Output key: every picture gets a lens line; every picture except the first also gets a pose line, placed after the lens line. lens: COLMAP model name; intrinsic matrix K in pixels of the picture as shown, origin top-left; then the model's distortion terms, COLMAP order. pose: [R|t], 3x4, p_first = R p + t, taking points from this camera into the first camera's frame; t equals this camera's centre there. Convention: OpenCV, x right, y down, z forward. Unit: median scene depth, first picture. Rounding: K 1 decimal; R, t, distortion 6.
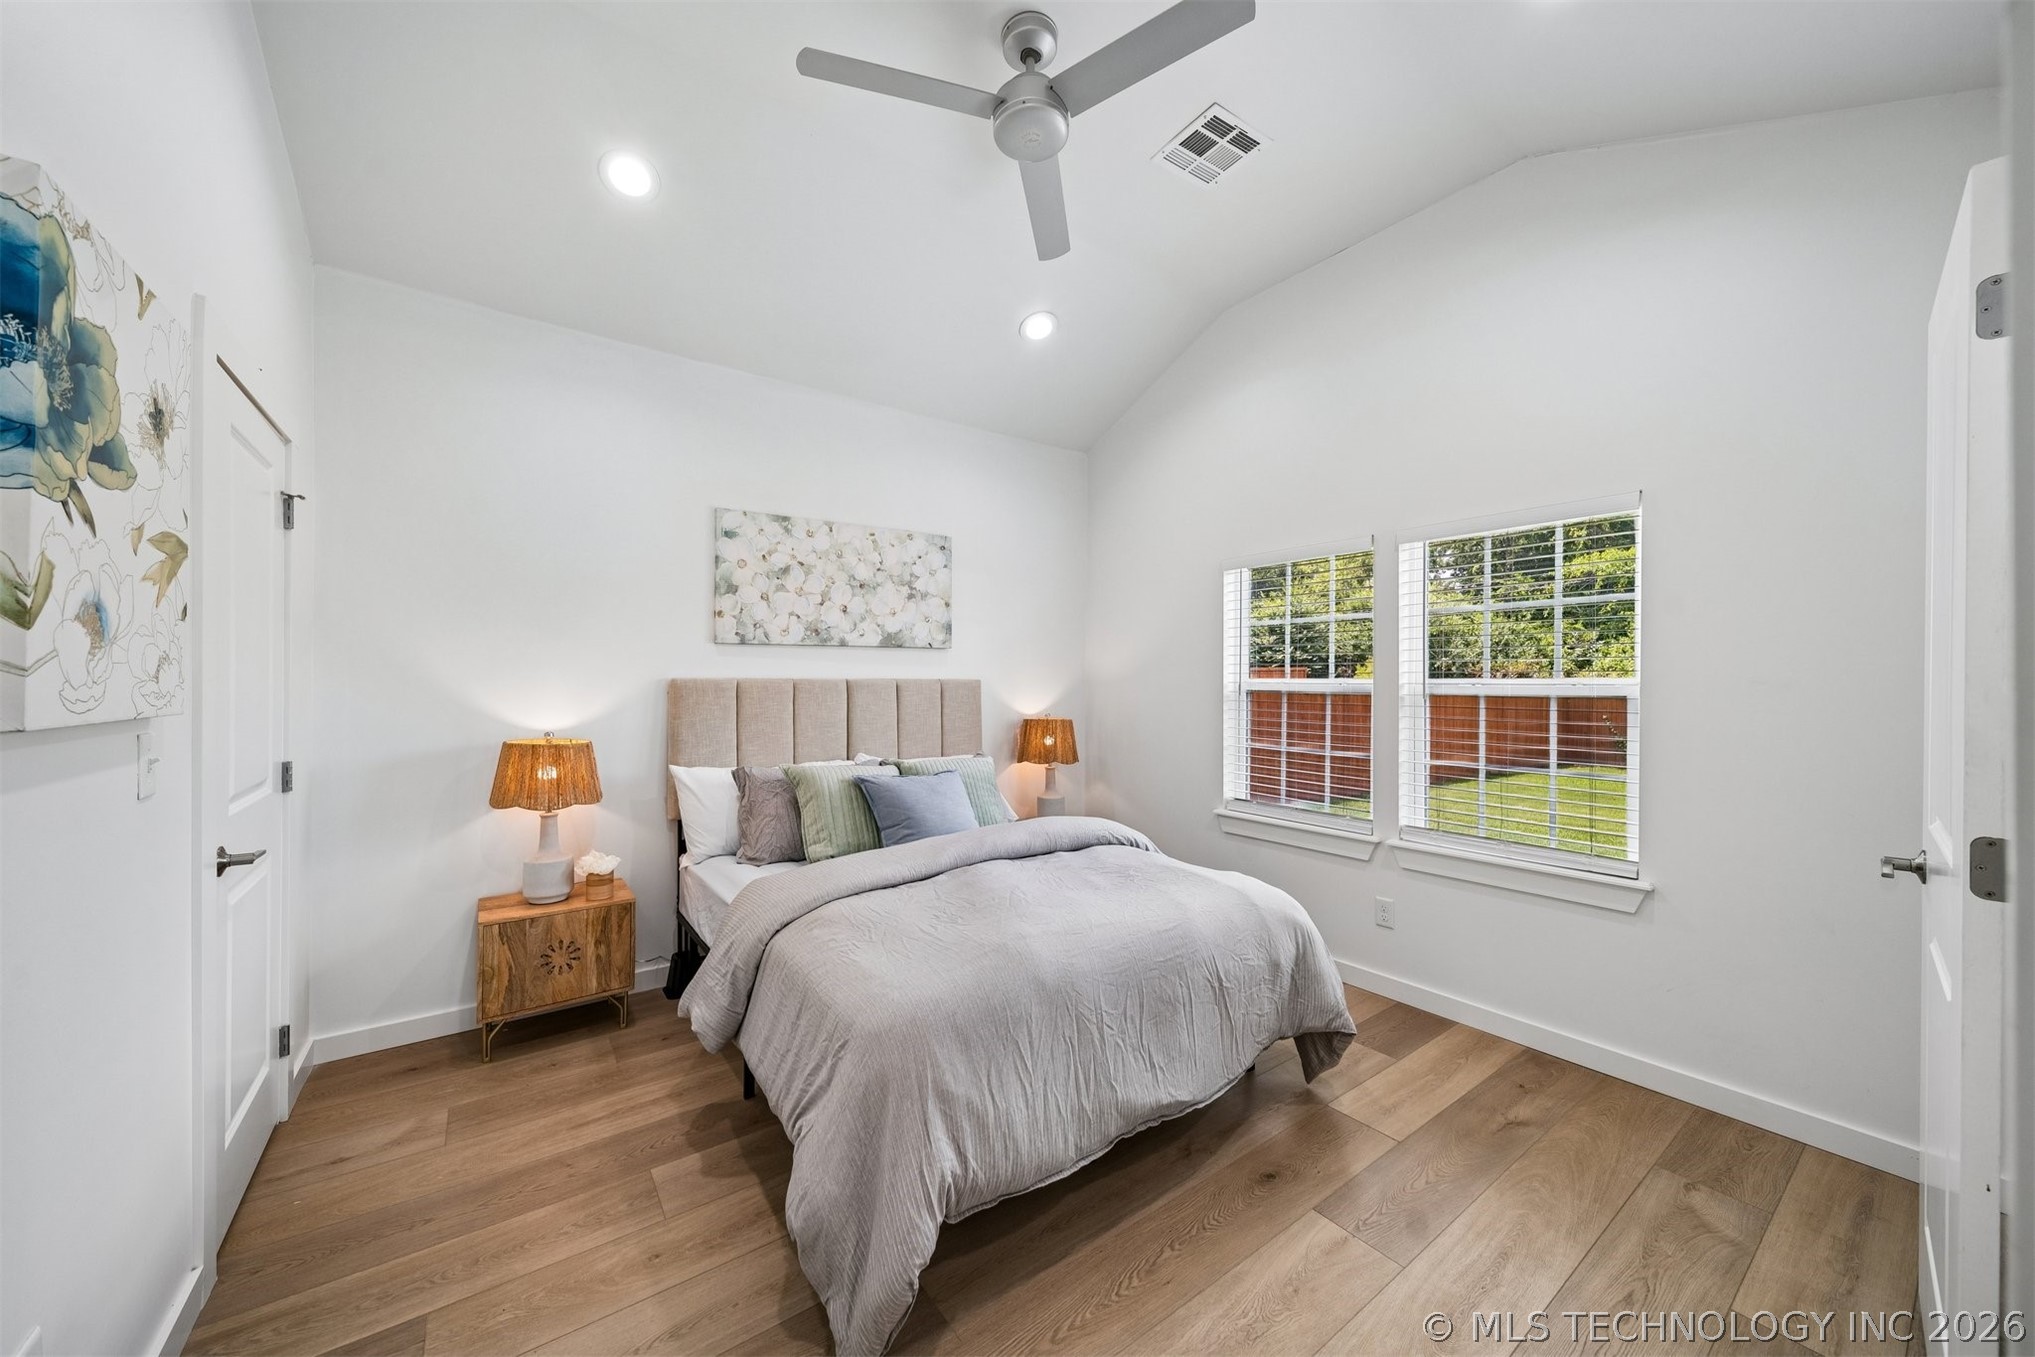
lens RADIAL K [[717.7, 0, 1026.2], [0, 717.7, 687.1], [0, 0, 1]] dist [0.000926, 0.000025]
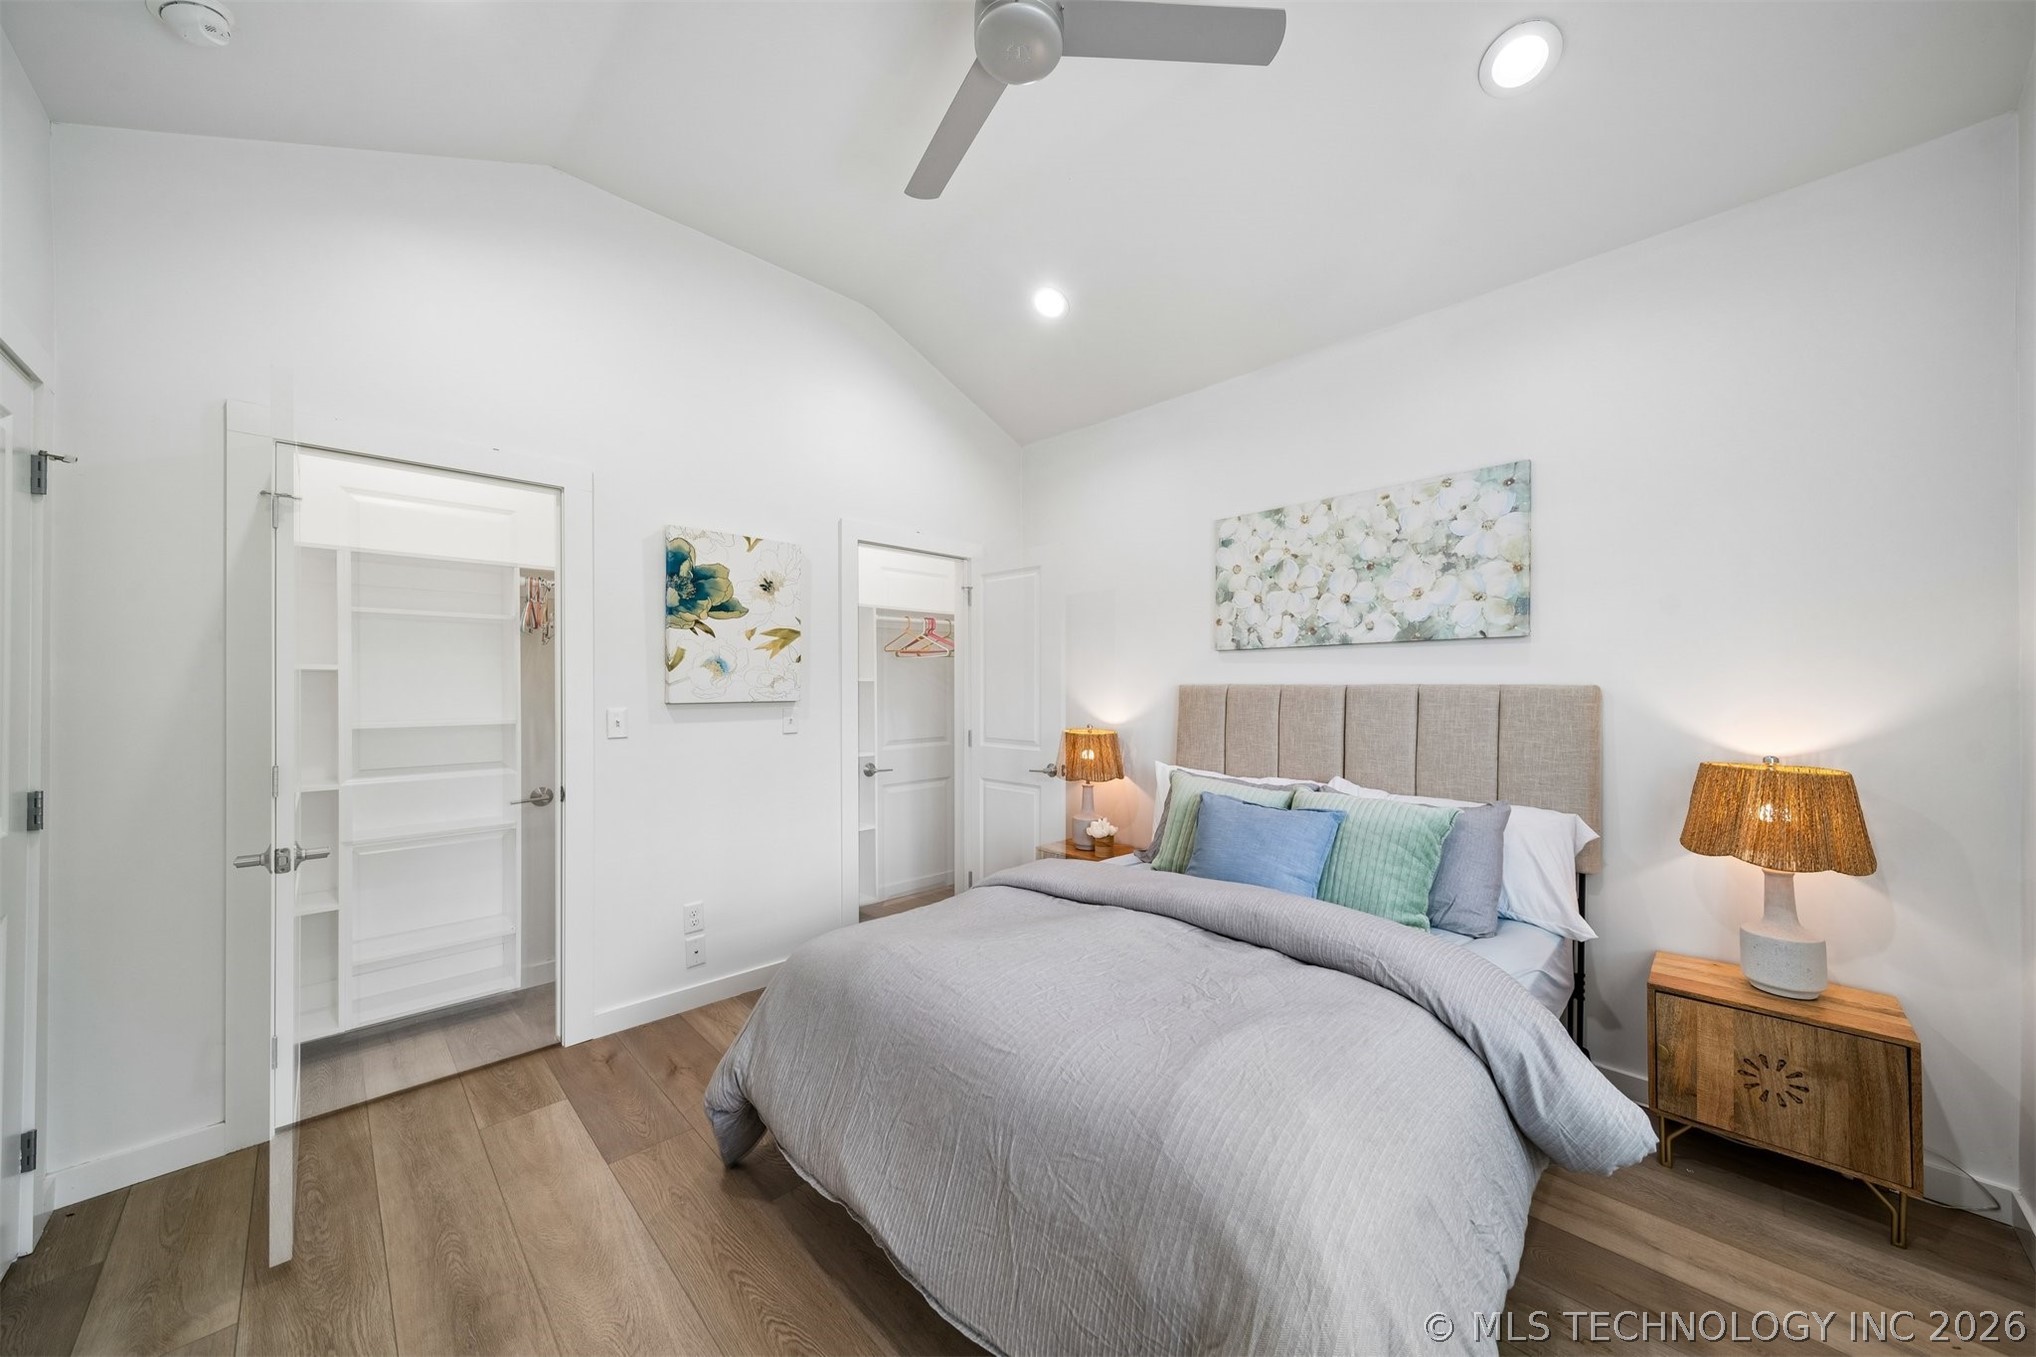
lens RADIAL K [[709.0, 0, 1025.9], [0, 709.0, 689.0], [0, 0, 1]] dist [0.002181, 0.000099]
pose [[0.157220, 0.004562, -0.987553, 0.506350], [-0.007875, 0.999963, 0.003365, -0.006791], [0.987532, 0.007248, 0.157250, 0.531998]]
